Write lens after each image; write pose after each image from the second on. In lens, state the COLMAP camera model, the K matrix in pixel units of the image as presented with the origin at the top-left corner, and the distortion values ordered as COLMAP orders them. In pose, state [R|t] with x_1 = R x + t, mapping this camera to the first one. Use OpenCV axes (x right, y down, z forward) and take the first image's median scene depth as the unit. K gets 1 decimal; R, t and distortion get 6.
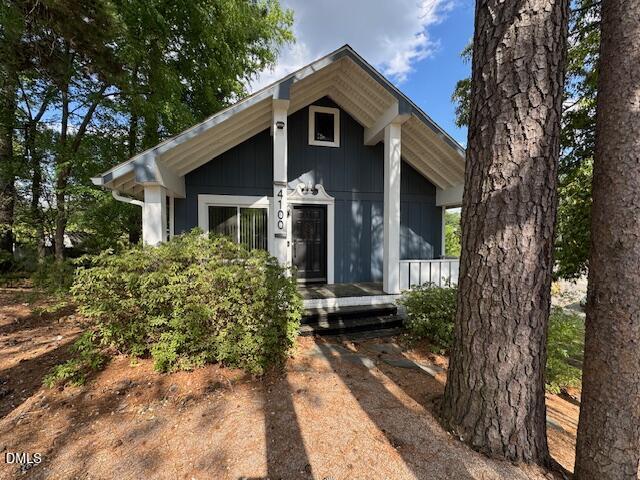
lens RADIAL K [[258.2, 0, 317.1], [0, 258.2, 237.6], [0, 0, 1]] dist [-0.002524, -0.000423]
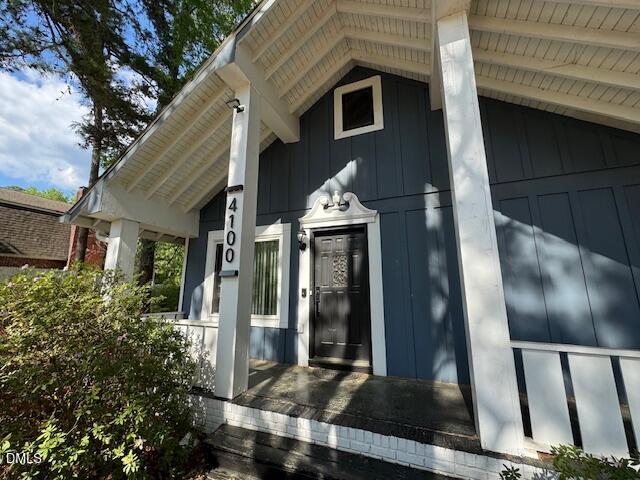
lens RADIAL K [[258.2, 0, 322.1], [0, 258.2, 240.3], [0, 0, 1]] dist [-0.002524, -0.000423]
pose [[0.823751, -0.109049, -0.556365, 0.279966], [-0.009110, 0.978655, -0.205307, 0.028951], [0.566878, 0.174190, 0.805175, 0.488815]]
